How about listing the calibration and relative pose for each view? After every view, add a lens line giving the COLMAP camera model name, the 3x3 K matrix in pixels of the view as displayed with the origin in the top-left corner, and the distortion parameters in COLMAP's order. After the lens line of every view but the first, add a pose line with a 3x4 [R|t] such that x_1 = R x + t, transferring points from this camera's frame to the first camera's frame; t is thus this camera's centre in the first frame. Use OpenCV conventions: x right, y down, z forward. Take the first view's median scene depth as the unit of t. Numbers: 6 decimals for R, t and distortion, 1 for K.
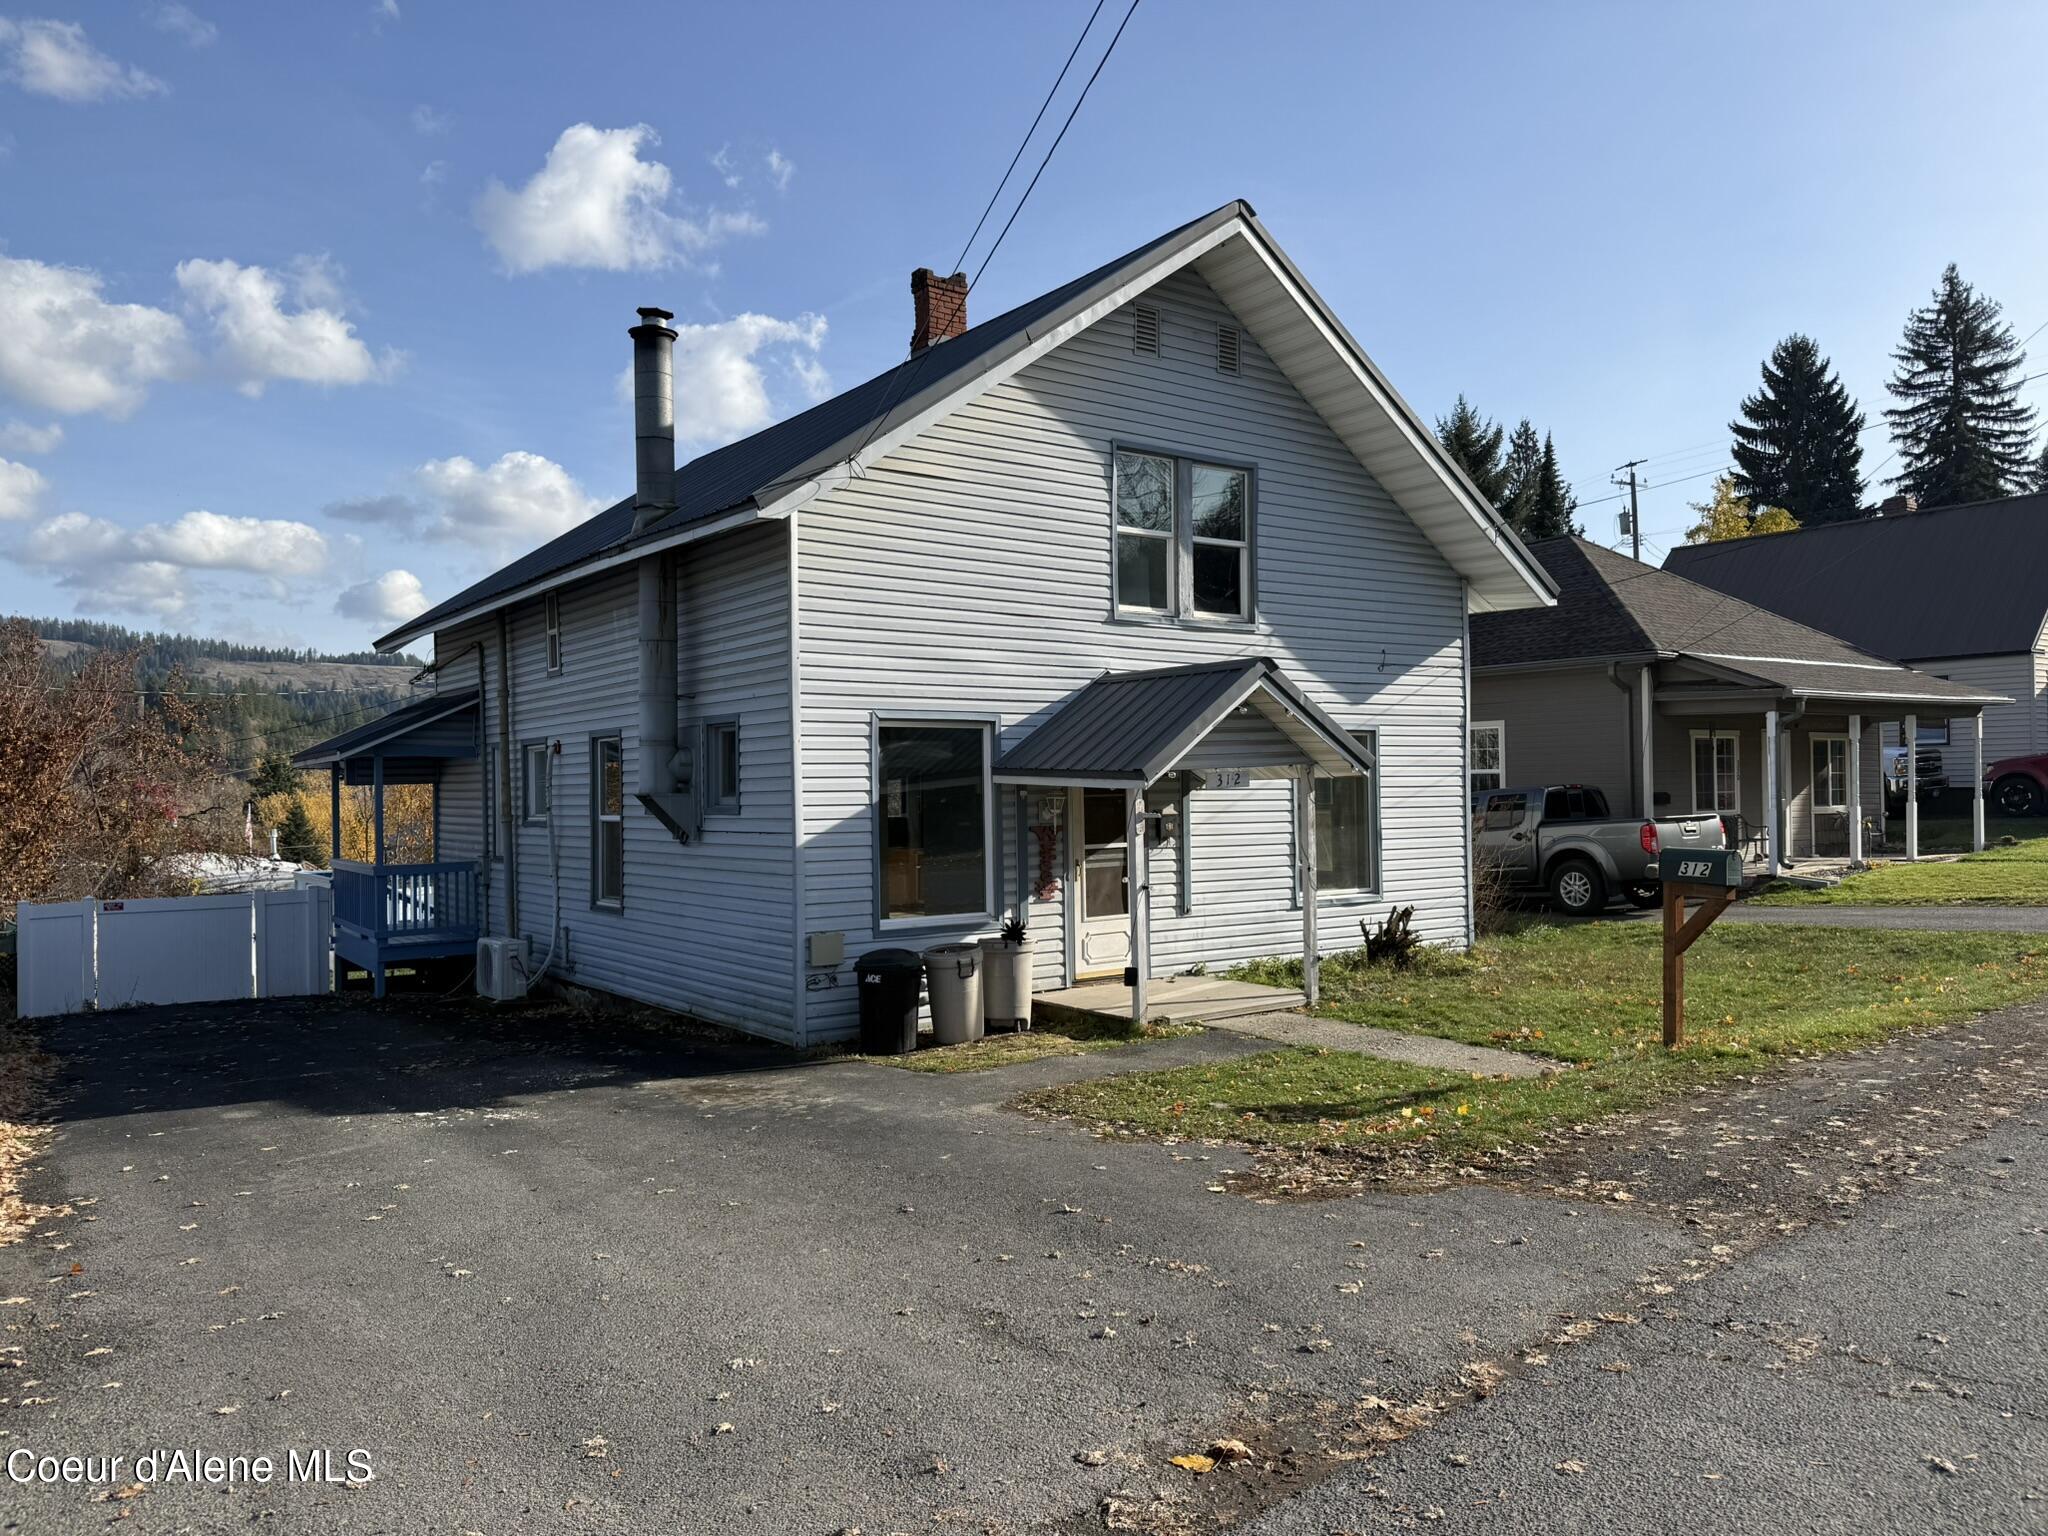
lens RADIAL K [[1456.1, 0, 1024.0], [0, 1456.1, 768.0], [0, 0, 1]] dist [0.008375, -0.001018]
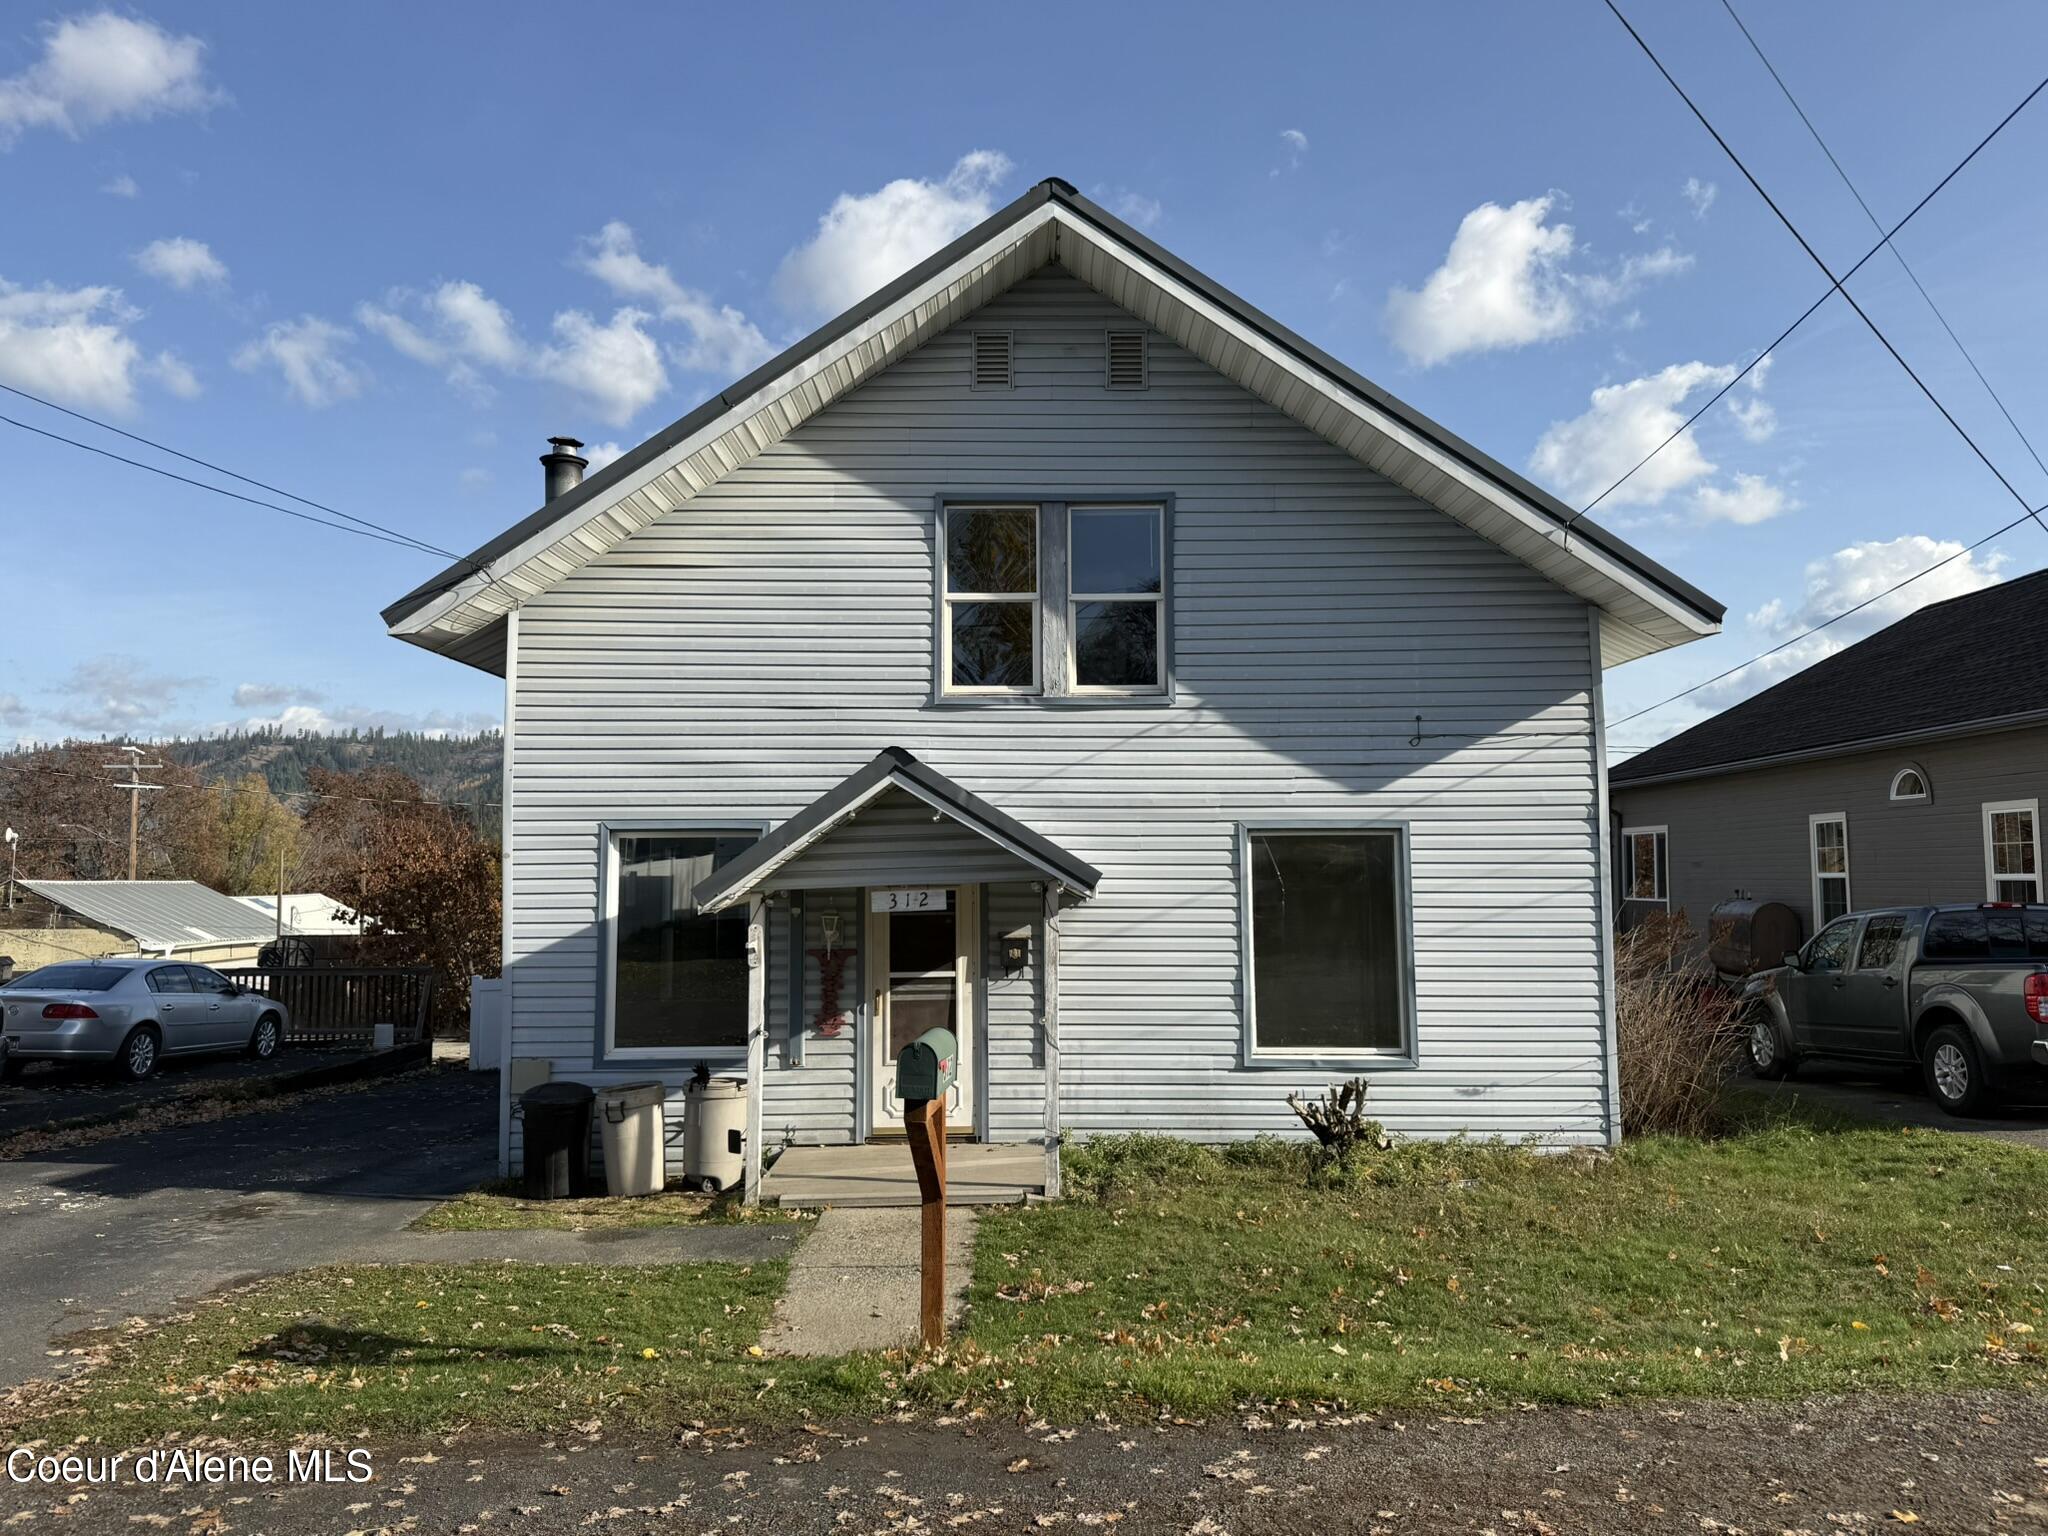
lens RADIAL K [[1480.4, 0, 1024.3], [0, 1480.4, 750.8], [0, 0, 1]] dist [0.082259, -0.158022]
pose [[0.811241, -0.043729, -0.583074, 0.583284], [0.003450, 0.997540, -0.070012, -0.014379], [0.584701, 0.054784, 0.809397, 0.325084]]
